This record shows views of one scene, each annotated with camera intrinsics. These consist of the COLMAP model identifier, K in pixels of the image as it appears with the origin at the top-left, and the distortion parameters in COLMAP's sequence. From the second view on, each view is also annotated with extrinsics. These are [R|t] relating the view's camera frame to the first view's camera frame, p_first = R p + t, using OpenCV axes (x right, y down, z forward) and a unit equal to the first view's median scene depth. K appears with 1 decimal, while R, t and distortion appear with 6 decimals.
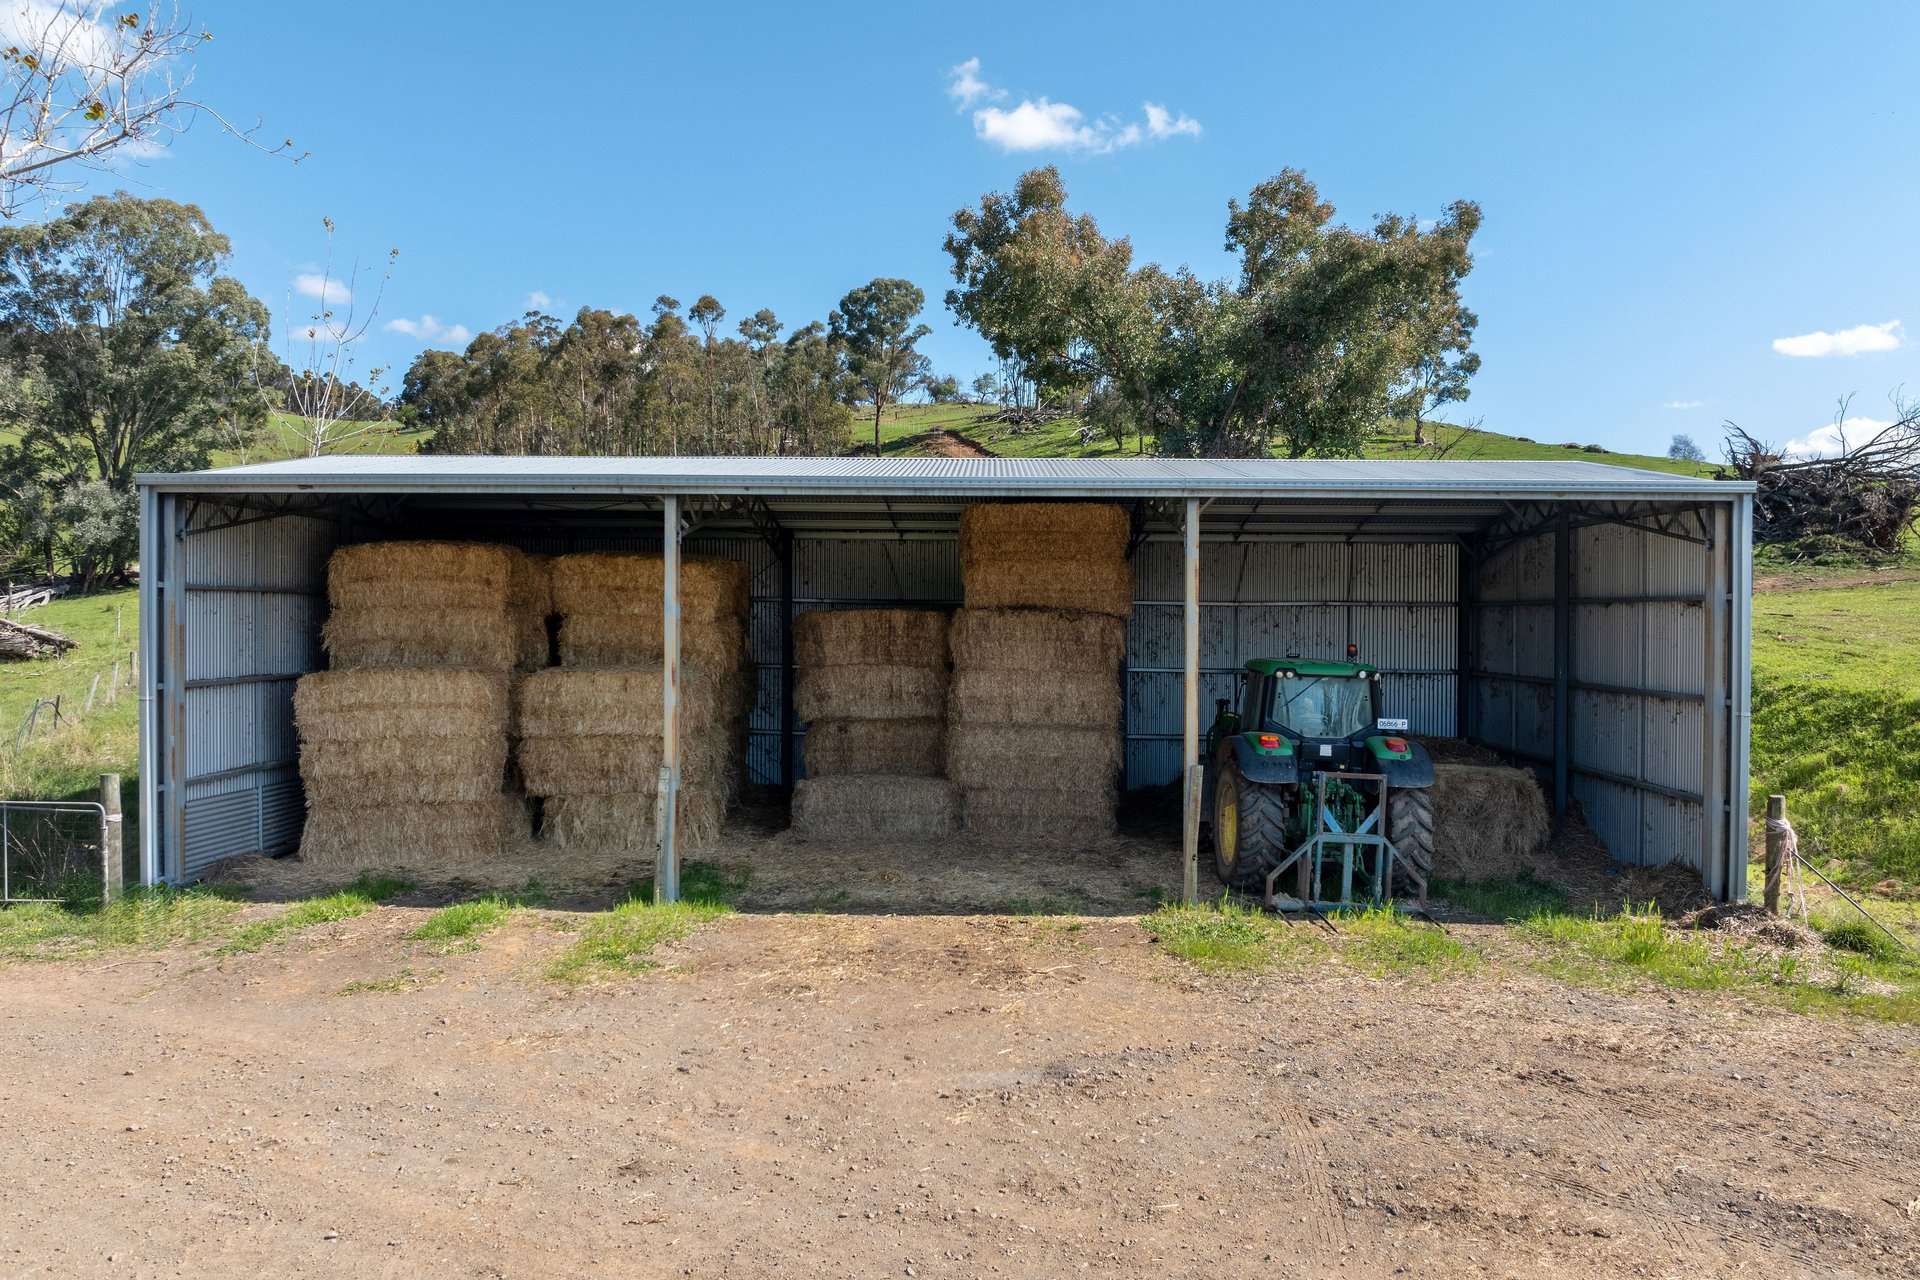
lens RADIAL K [[1334.4, 0, 960.0], [0, 1334.4, 640.3], [0, 0, 1]] dist [-0.040069, 0.000790]
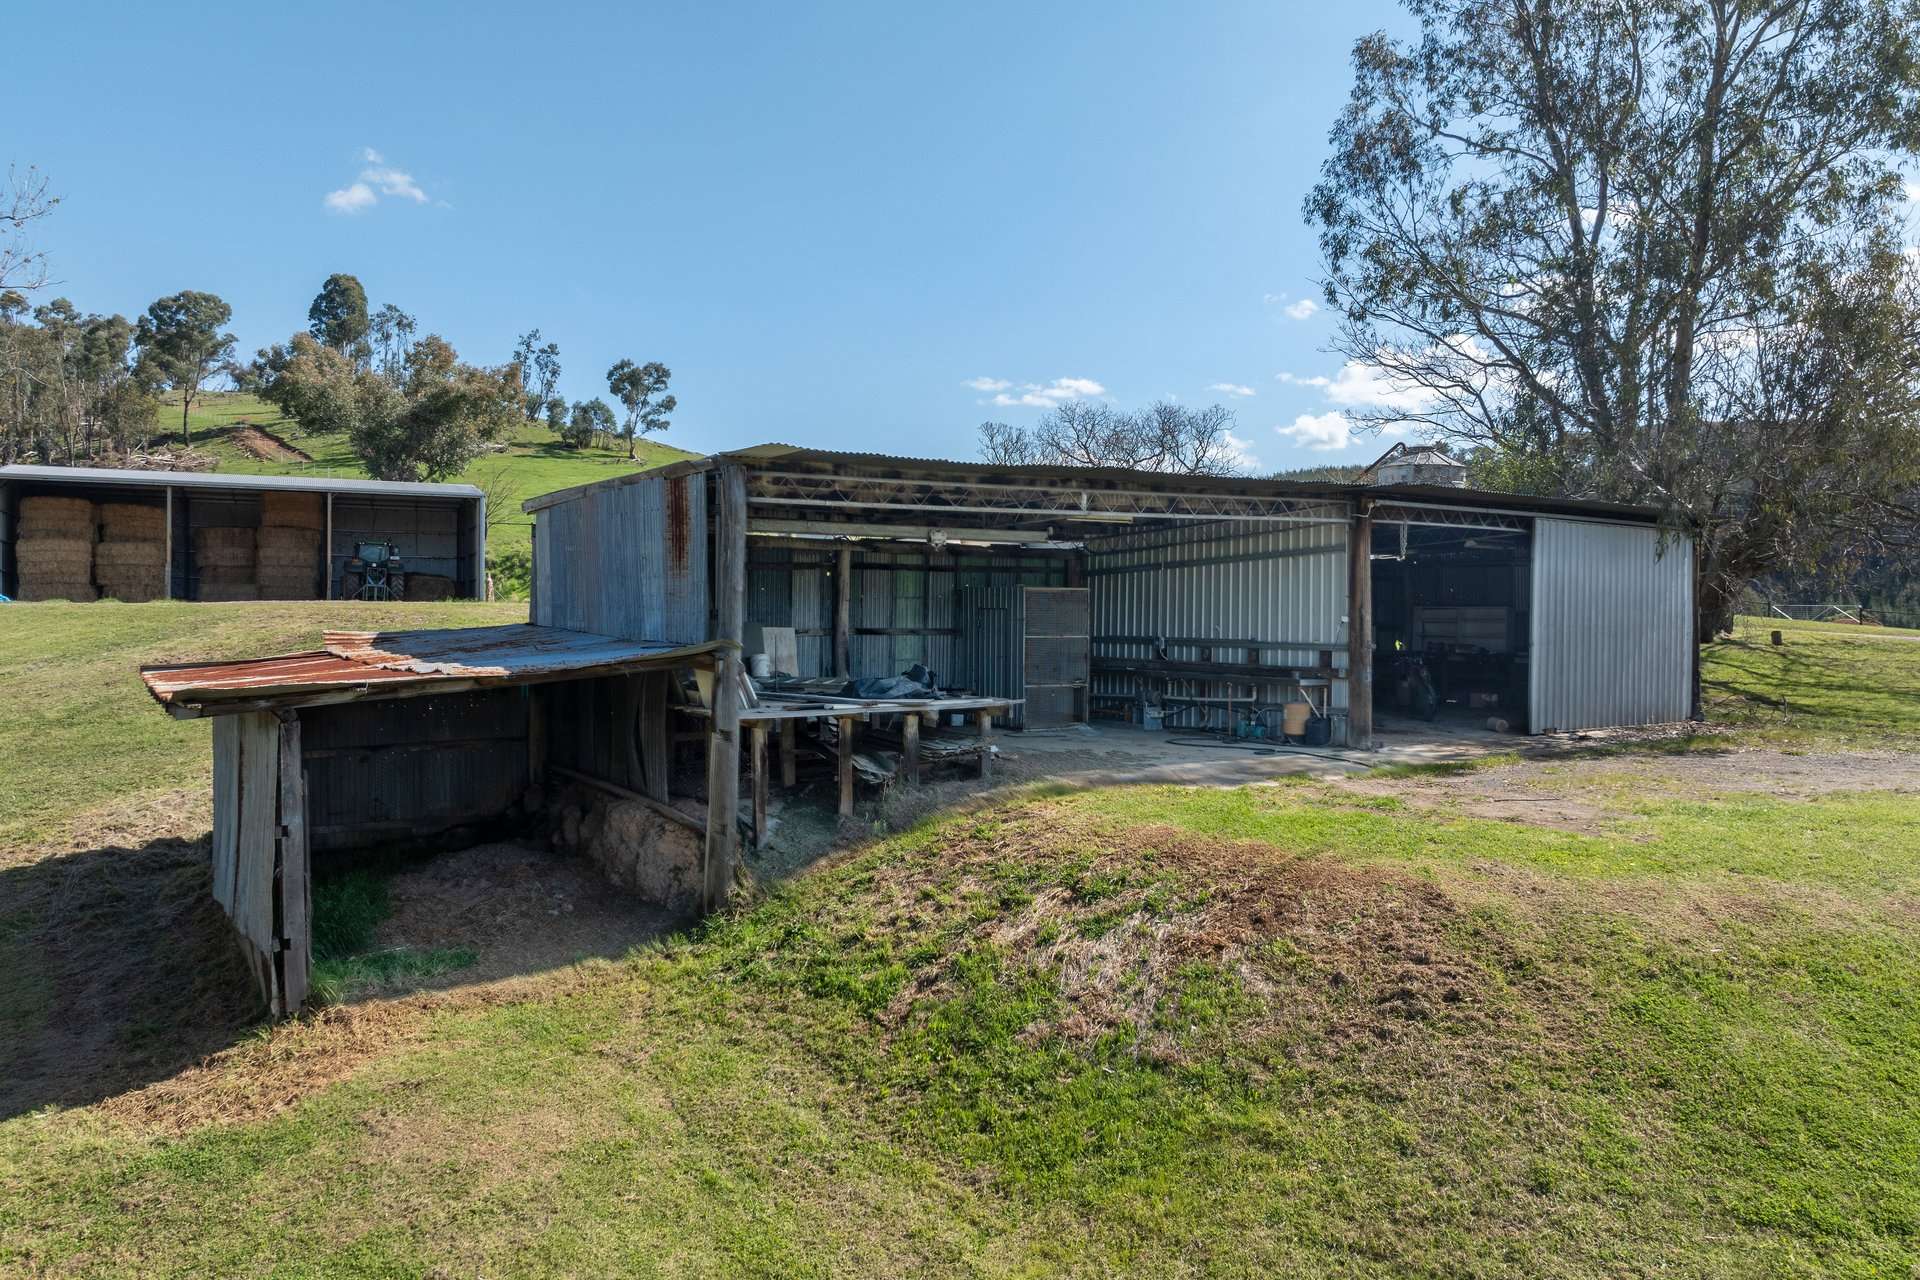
lens RADIAL K [[1334.4, 0, 955.8], [0, 1334.4, 646.5], [0, 0, 1]] dist [-0.040069, 0.000790]
pose [[0.887168, -0.010580, 0.461326, 0.009369], [0.007368, 0.999934, 0.008762, 0.126170], [-0.461388, -0.004374, 0.887188, -1.276500]]
